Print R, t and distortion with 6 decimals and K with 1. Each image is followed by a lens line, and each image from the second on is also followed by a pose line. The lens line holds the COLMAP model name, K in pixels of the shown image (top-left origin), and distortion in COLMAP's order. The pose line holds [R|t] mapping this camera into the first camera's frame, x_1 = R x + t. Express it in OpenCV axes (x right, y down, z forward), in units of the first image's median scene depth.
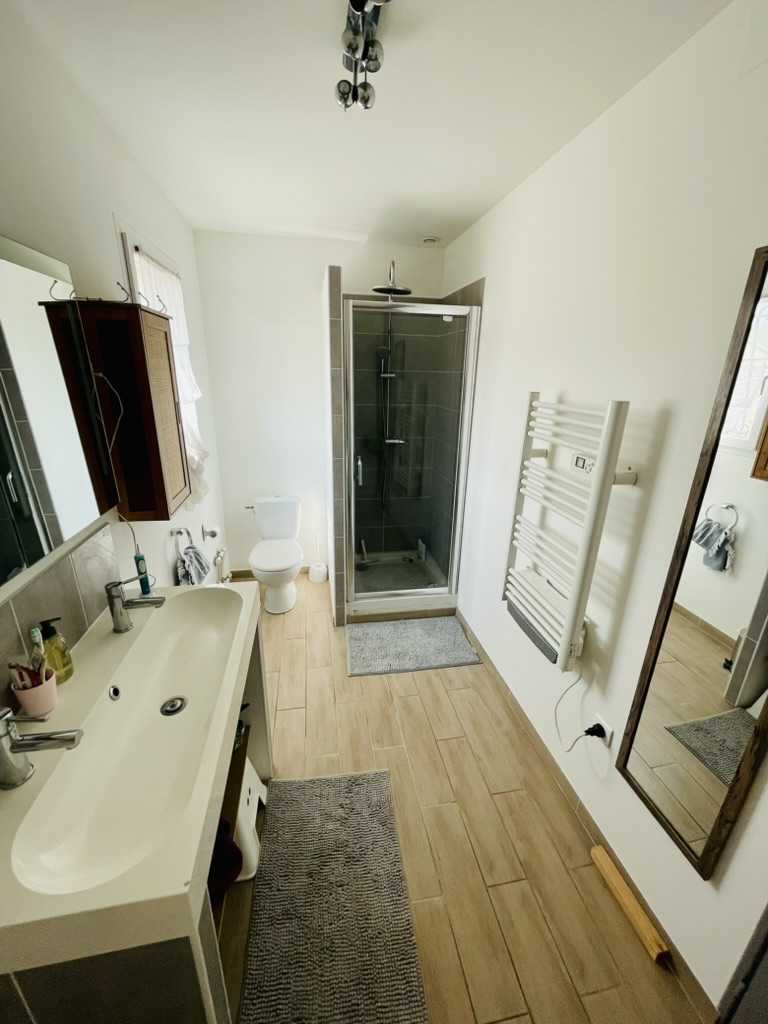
lens RADIAL K [[415.4, 0, 388.9], [0, 415.4, 510.4], [0, 0, 1]] dist [-0.000886, 0.000252]
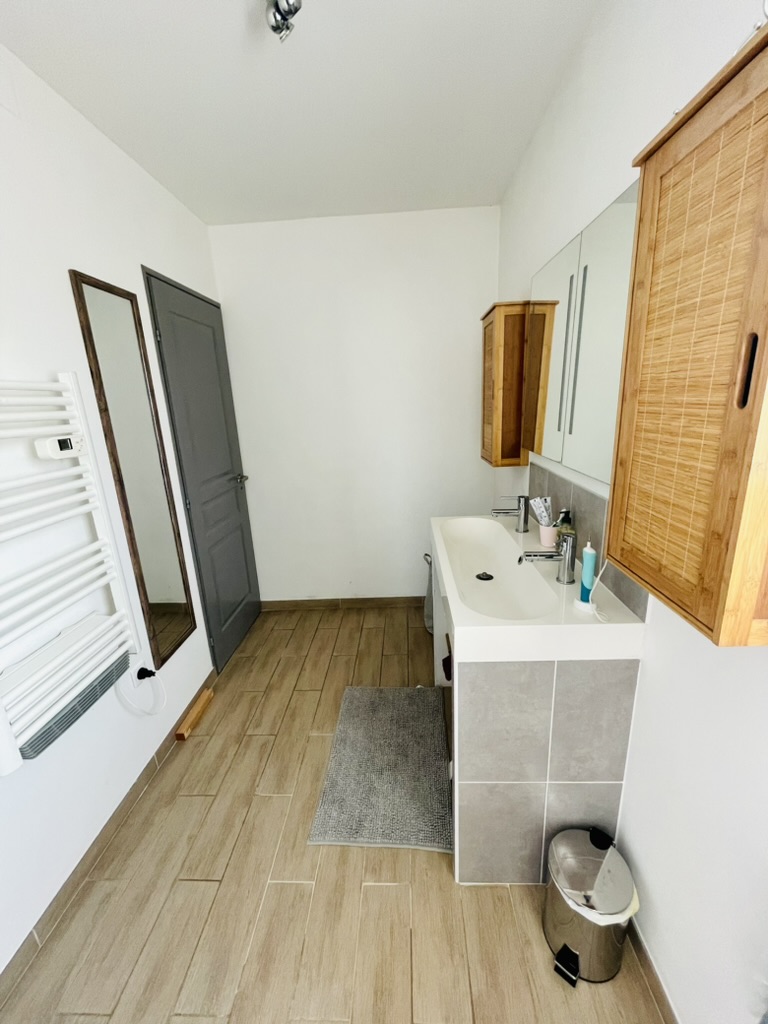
lens RADIAL K [[415.4, 0, 387.4], [0, 415.4, 516.6], [0, 0, 1]] dist [-0.000886, 0.000252]
pose [[-0.974499, -0.036352, 0.221428, -0.339024], [0.096542, 0.822870, 0.559969, -0.346386], [-0.202562, 0.567066, -0.798376, 1.399310]]
